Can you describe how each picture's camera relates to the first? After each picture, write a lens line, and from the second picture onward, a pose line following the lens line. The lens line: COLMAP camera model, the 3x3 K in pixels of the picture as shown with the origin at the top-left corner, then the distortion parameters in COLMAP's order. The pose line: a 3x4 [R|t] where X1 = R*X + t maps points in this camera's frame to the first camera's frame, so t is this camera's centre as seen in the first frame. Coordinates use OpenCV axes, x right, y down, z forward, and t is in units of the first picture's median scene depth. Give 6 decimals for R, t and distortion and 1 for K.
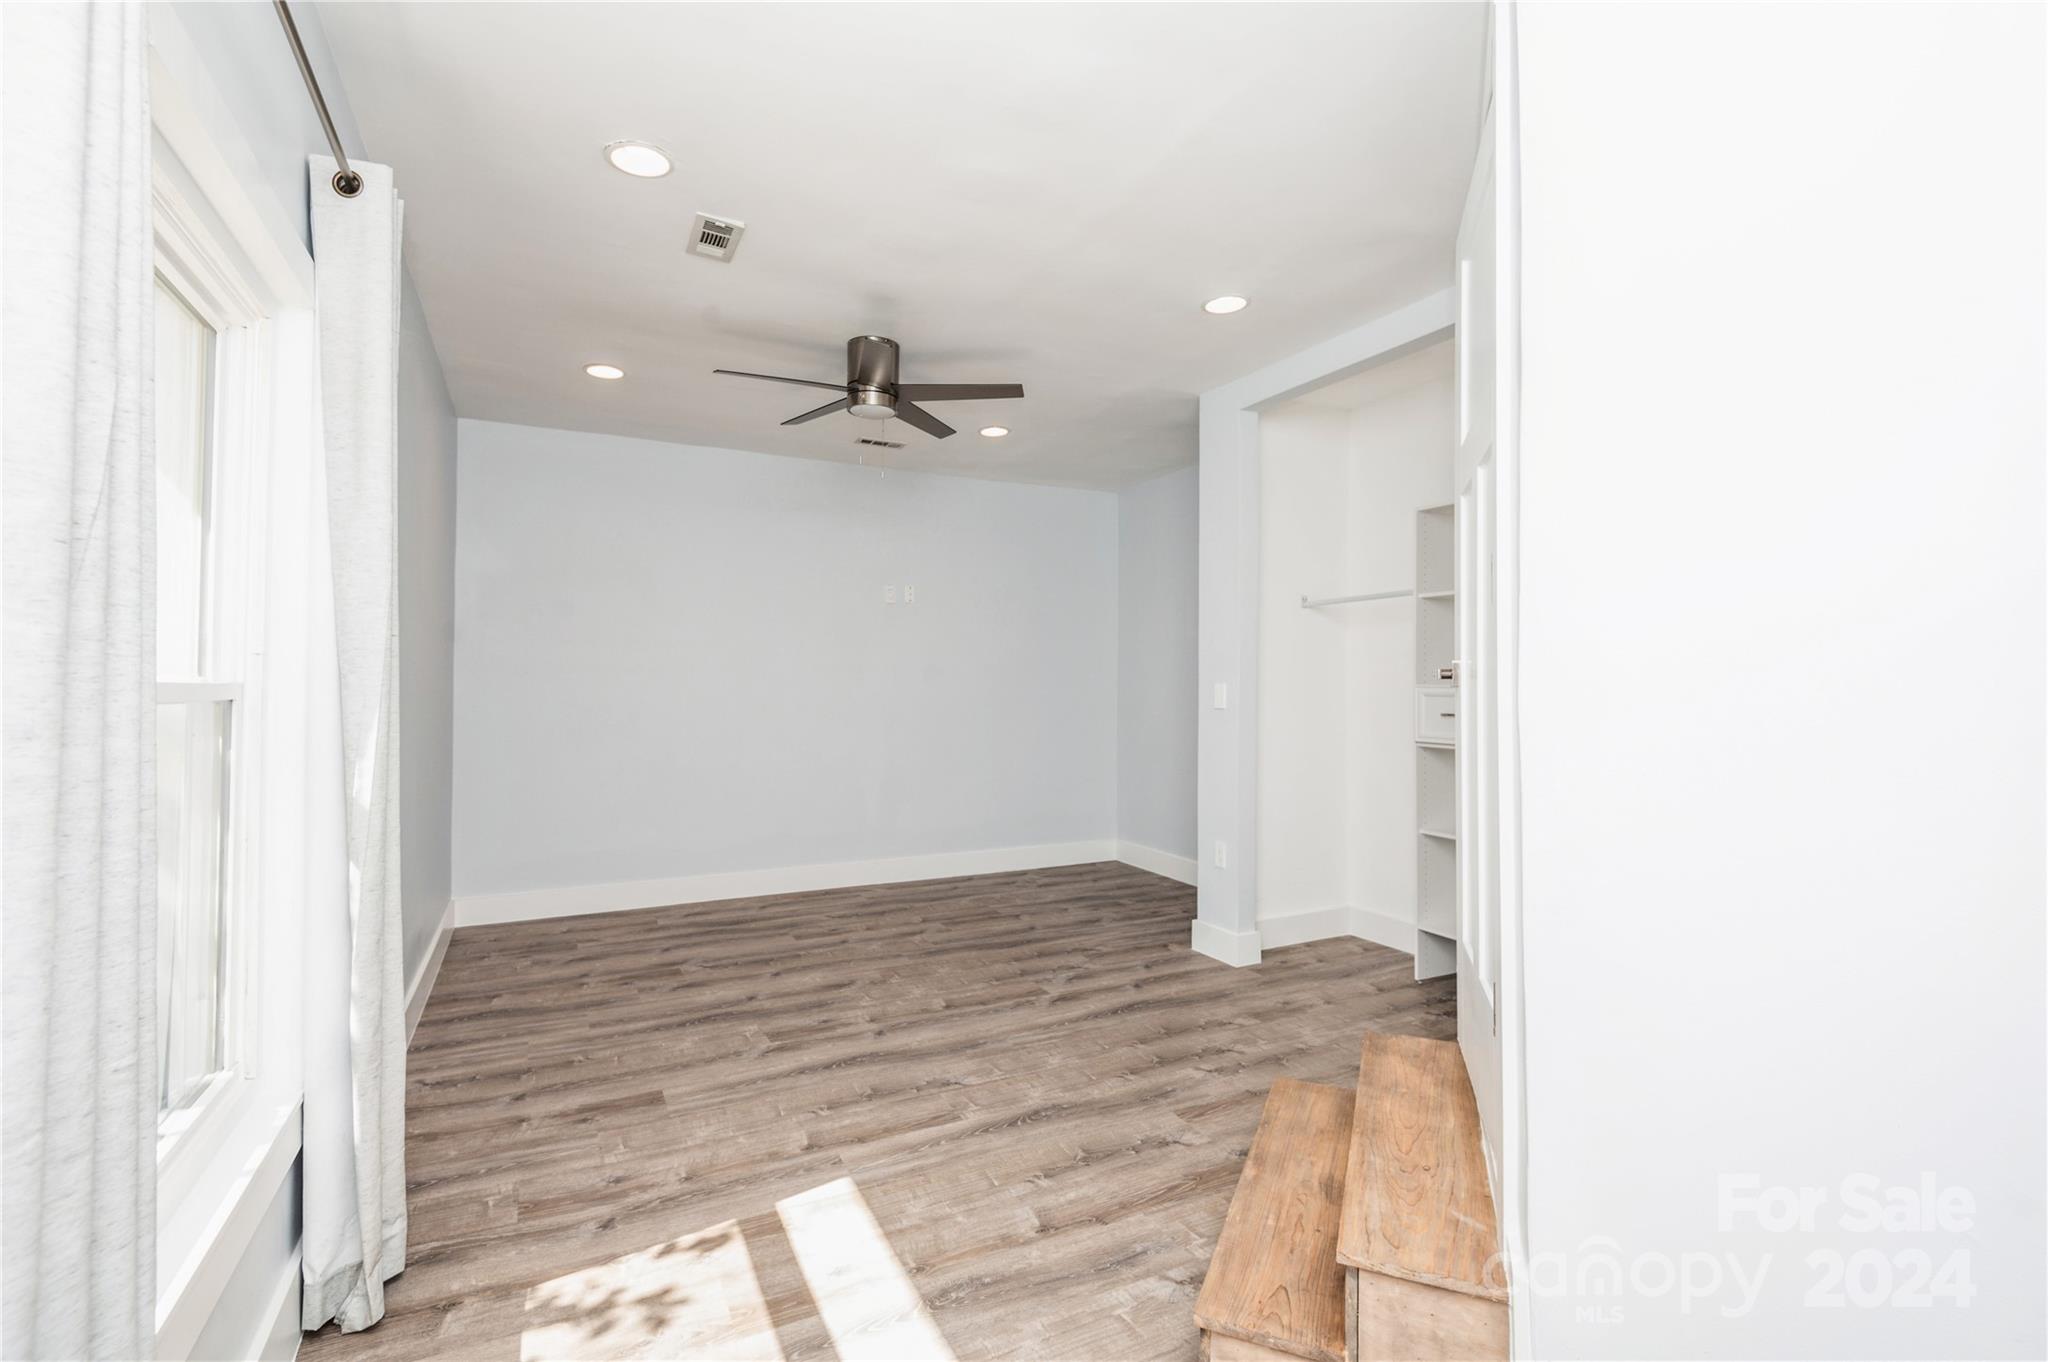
lens RADIAL K [[945.9, 0, 1024.0], [0, 945.9, 681.0], [0, 0, 1]] dist [-0.003267, -0.000623]
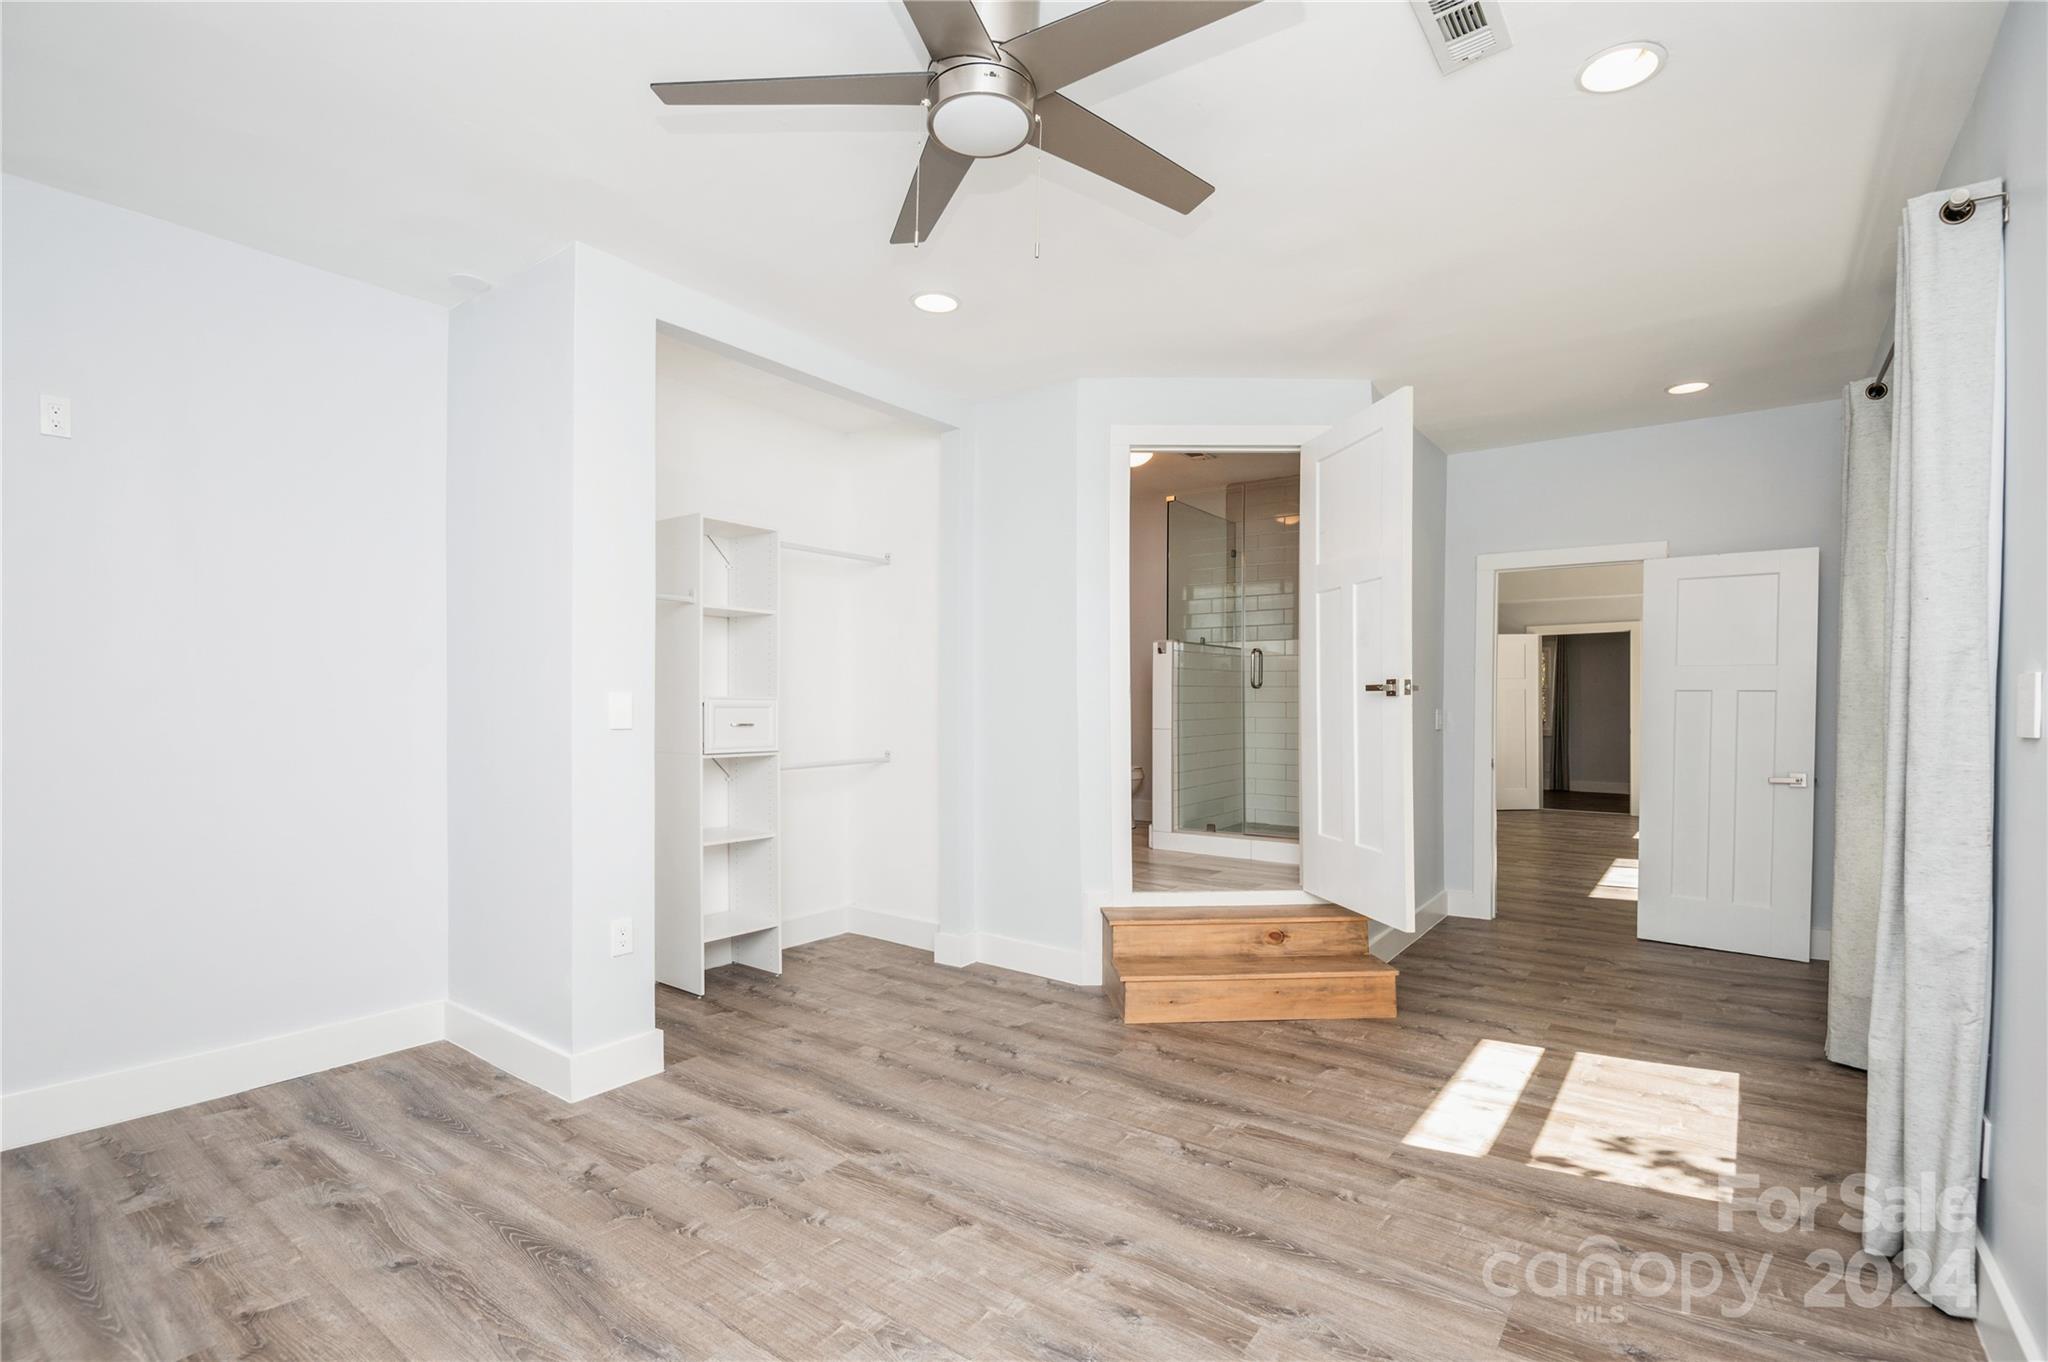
lens RADIAL K [[974.5, 0, 1029.7], [0, 974.5, 692.5], [0, 0, 1]] dist [-0.001712, -0.023424]
pose [[-0.460957, -0.000777, 0.887422, -0.853040], [-0.001526, 0.999999, 0.000083, 0.023630], [-0.887421, -0.001316, -0.460958, 1.676091]]
